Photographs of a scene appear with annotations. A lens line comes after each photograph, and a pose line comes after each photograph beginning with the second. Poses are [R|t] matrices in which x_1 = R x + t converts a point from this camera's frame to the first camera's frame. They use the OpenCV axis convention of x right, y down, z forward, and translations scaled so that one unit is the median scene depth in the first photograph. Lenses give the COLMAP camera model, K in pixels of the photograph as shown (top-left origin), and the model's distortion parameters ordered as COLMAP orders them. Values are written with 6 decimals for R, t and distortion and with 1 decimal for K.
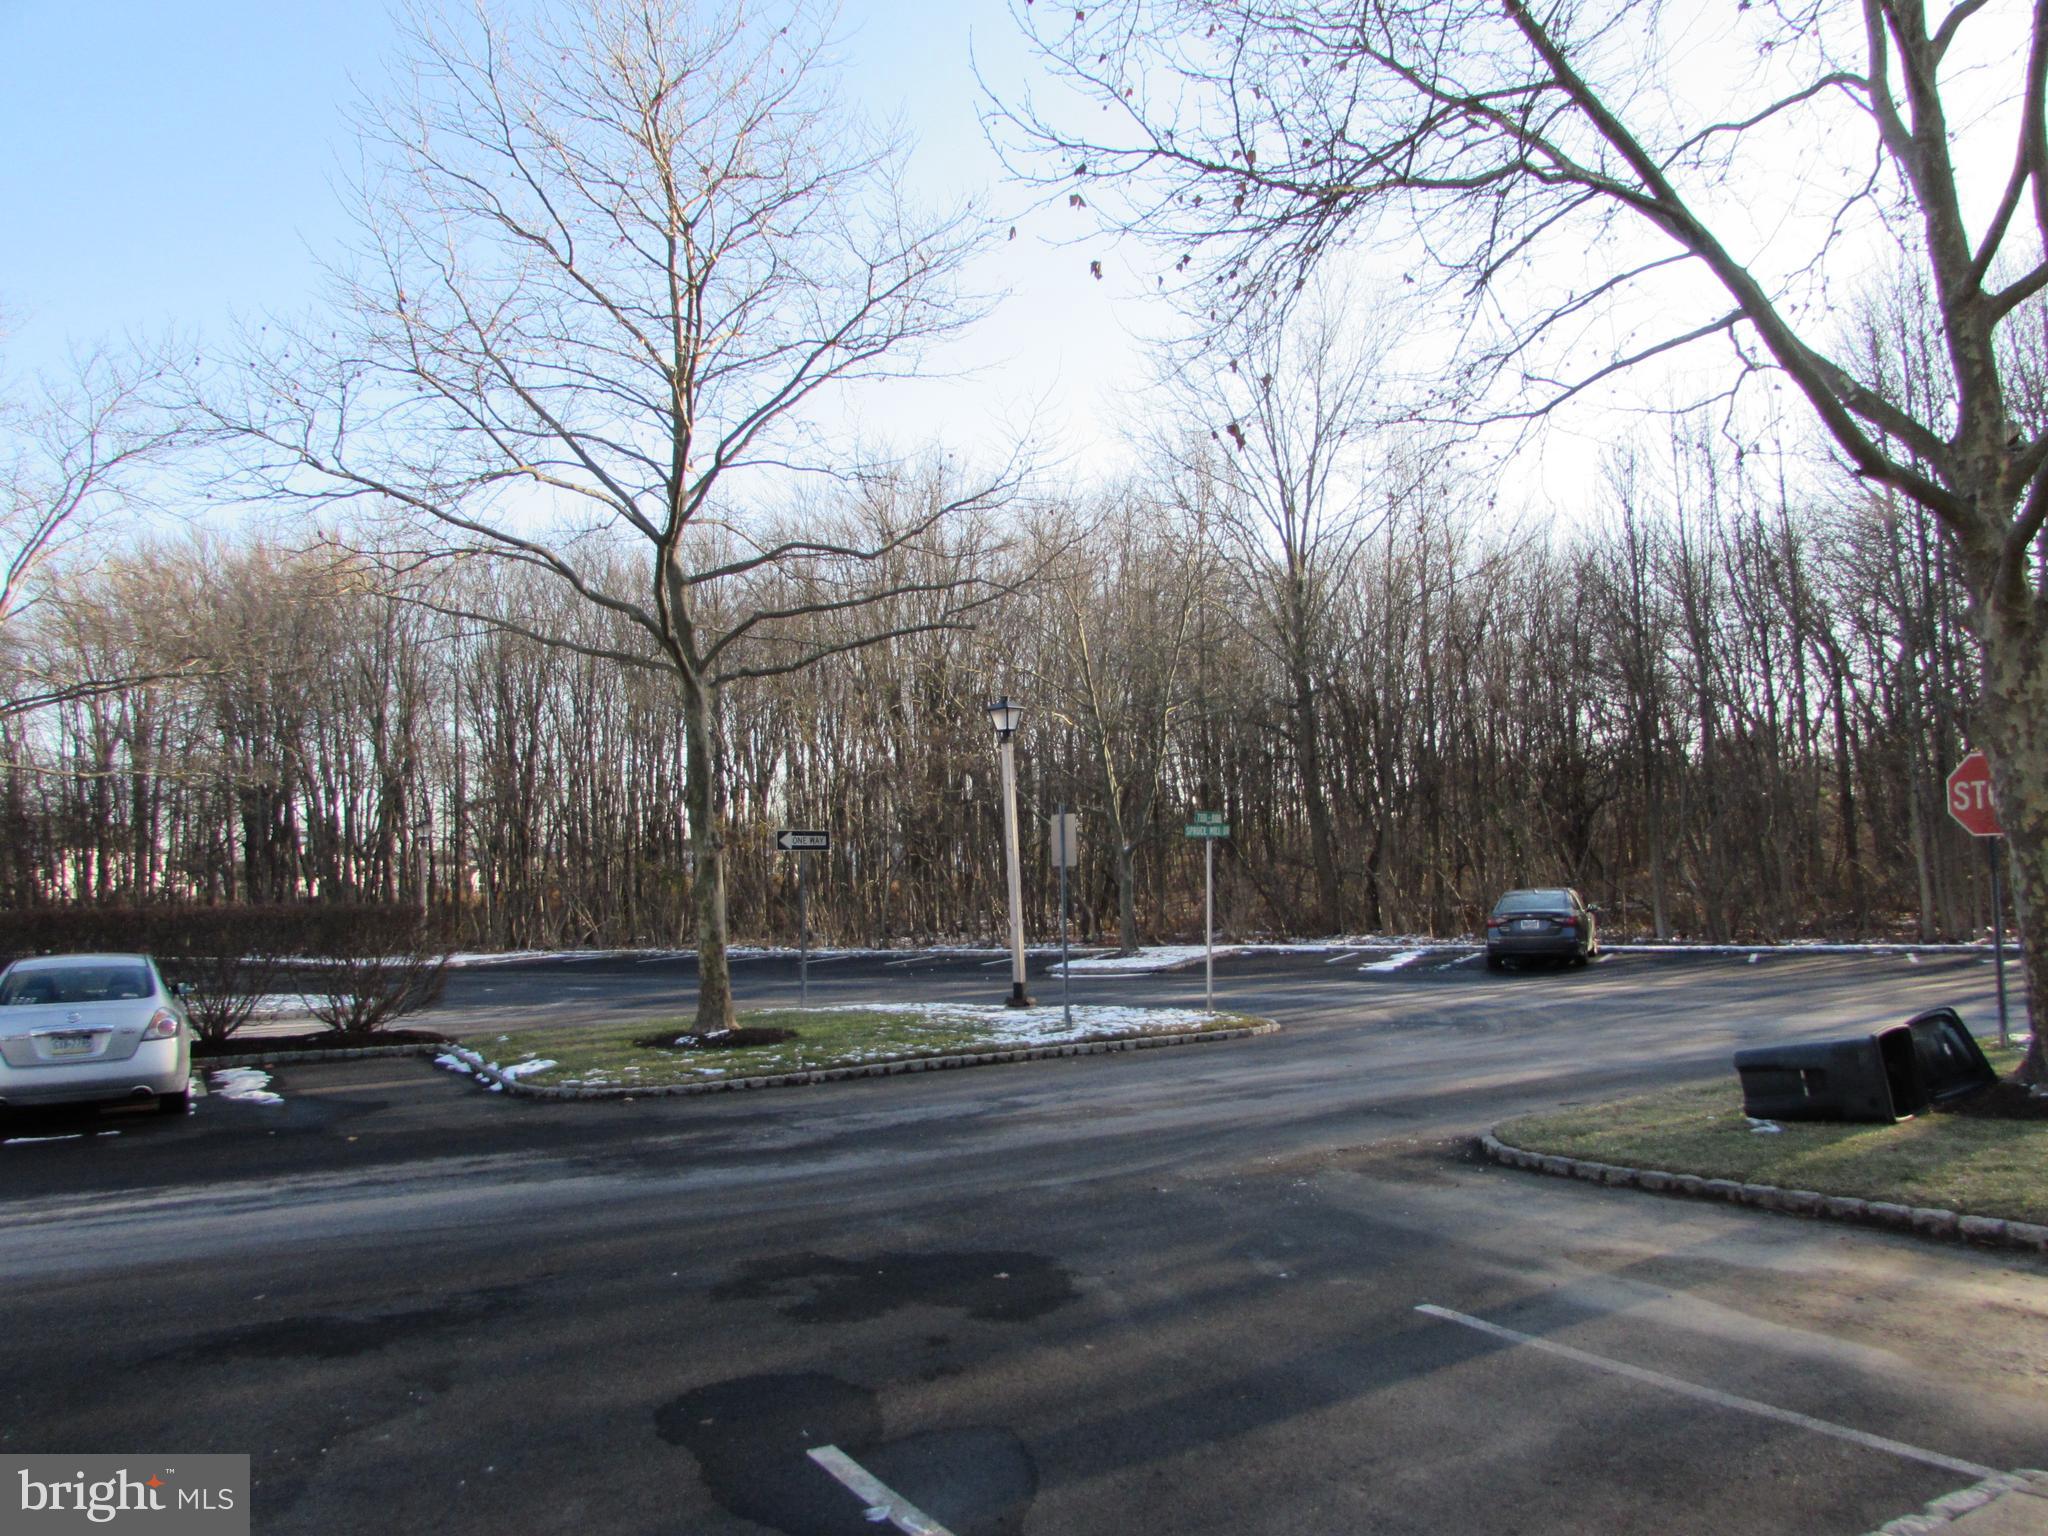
lens RADIAL K [[1448.9, 0, 1026.1], [0, 1448.9, 767.7], [0, 0, 1]] dist [-0.036541, 0.020155]
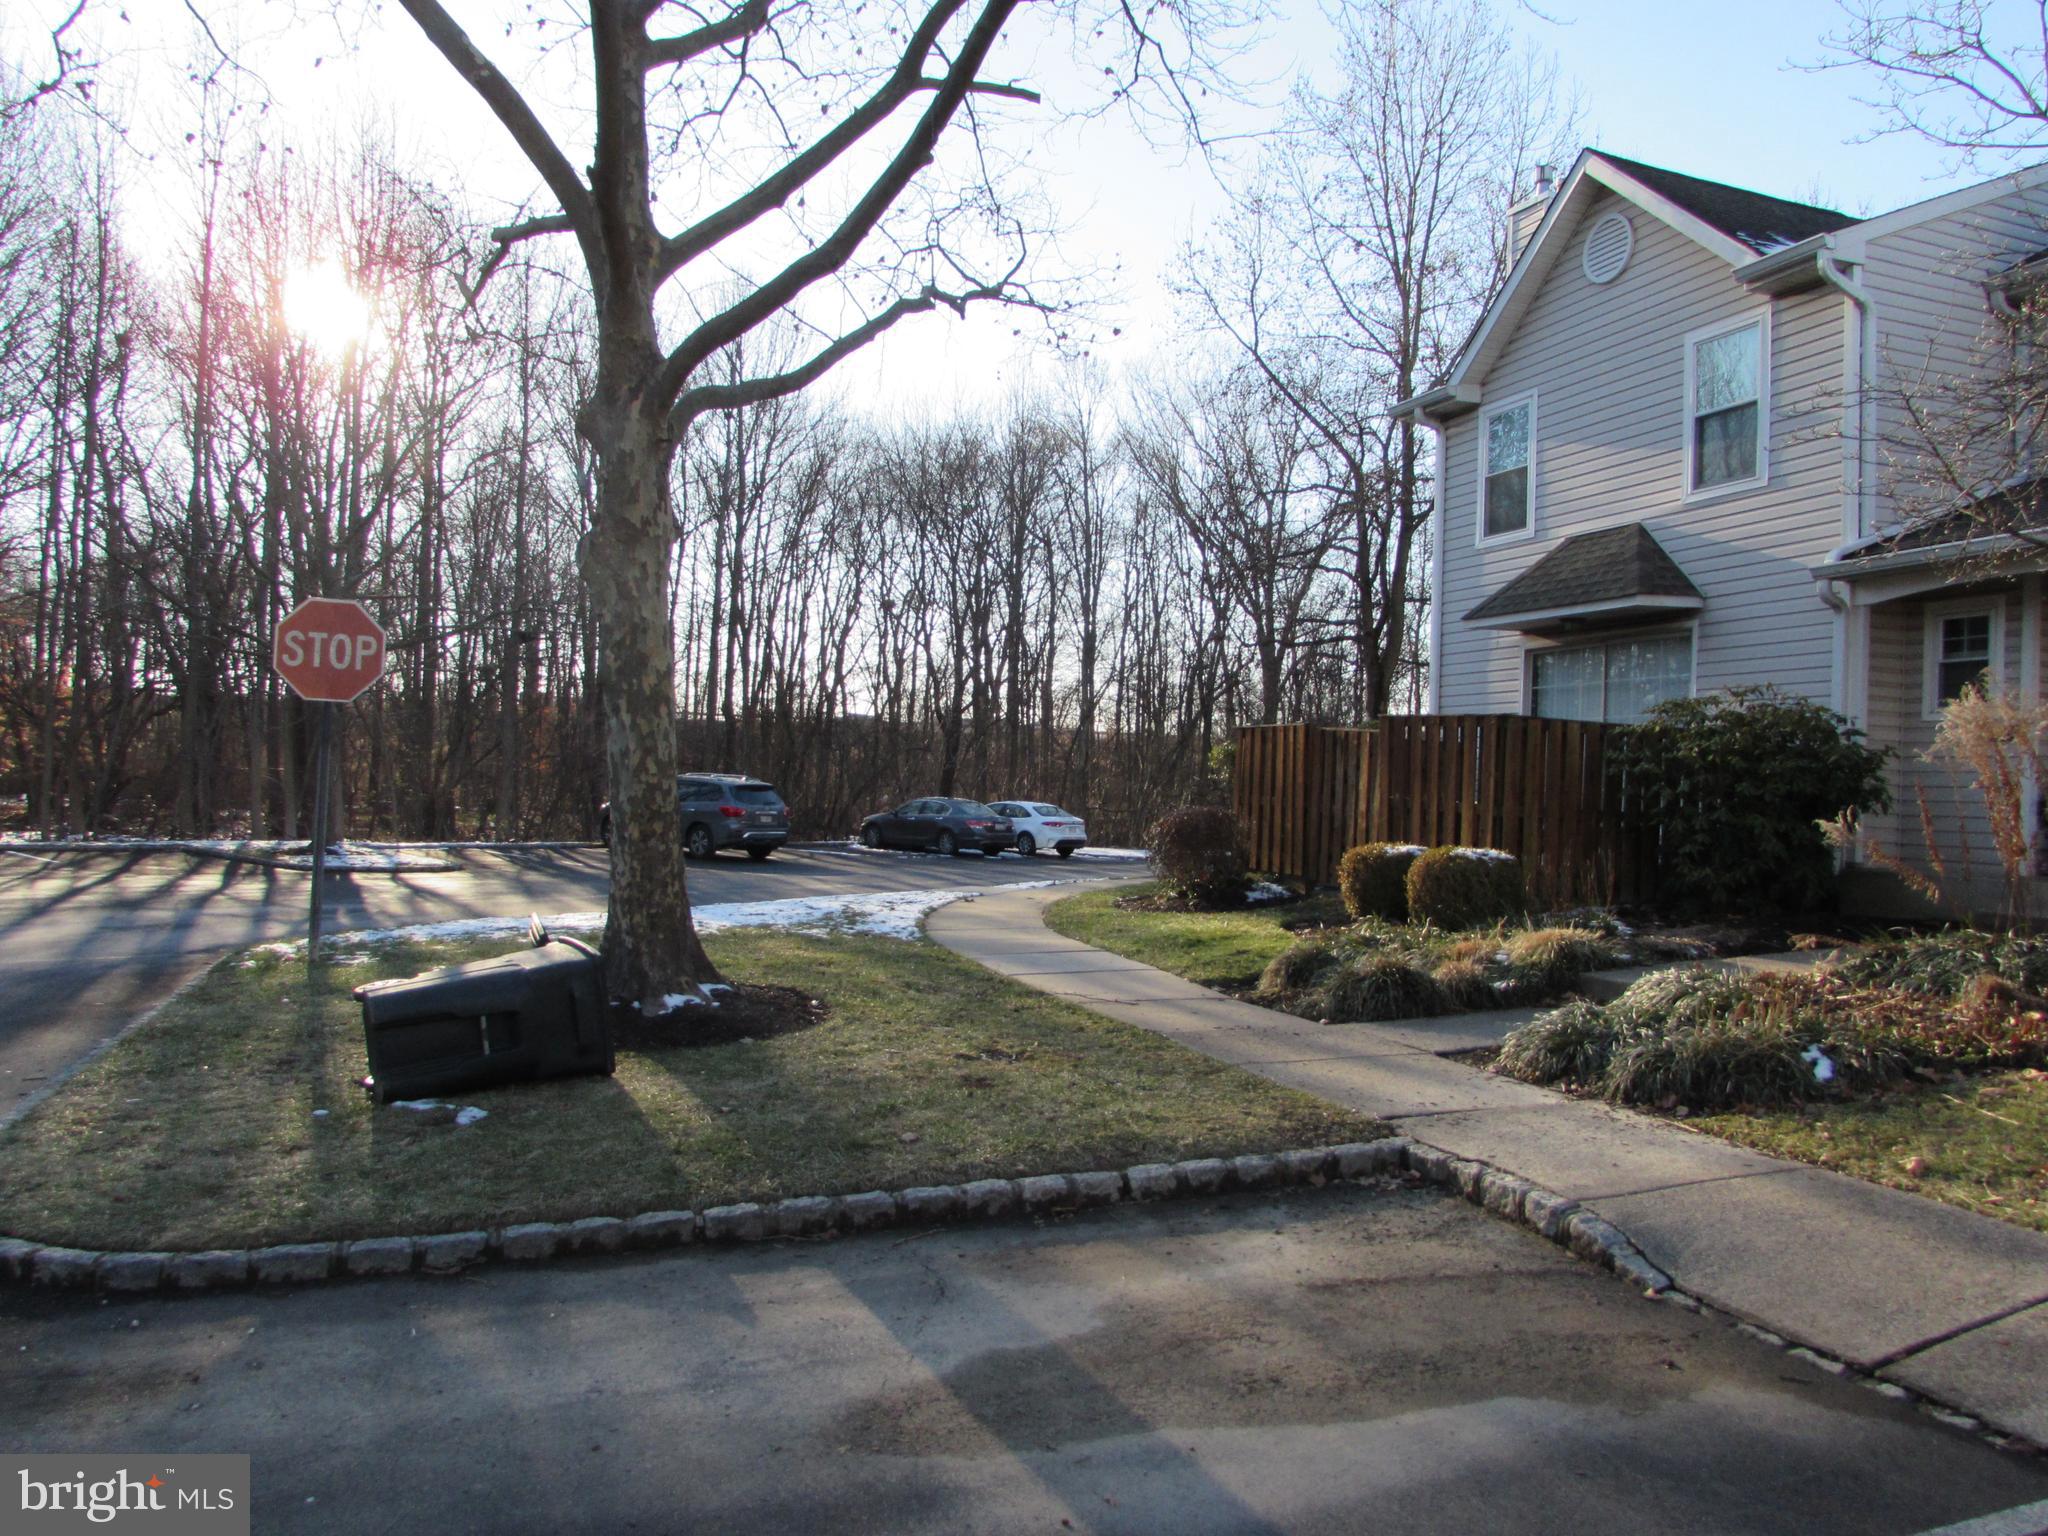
lens RADIAL K [[1448.9, 0, 1020.8], [0, 1448.9, 780.0], [0, 0, 1]] dist [-0.036541, 0.020155]
pose [[0.165341, 0.044100, 0.985250, -0.109459], [-0.116867, 0.992837, -0.024828, 0.132300], [-0.979288, -0.111038, 0.169310, 0.962328]]
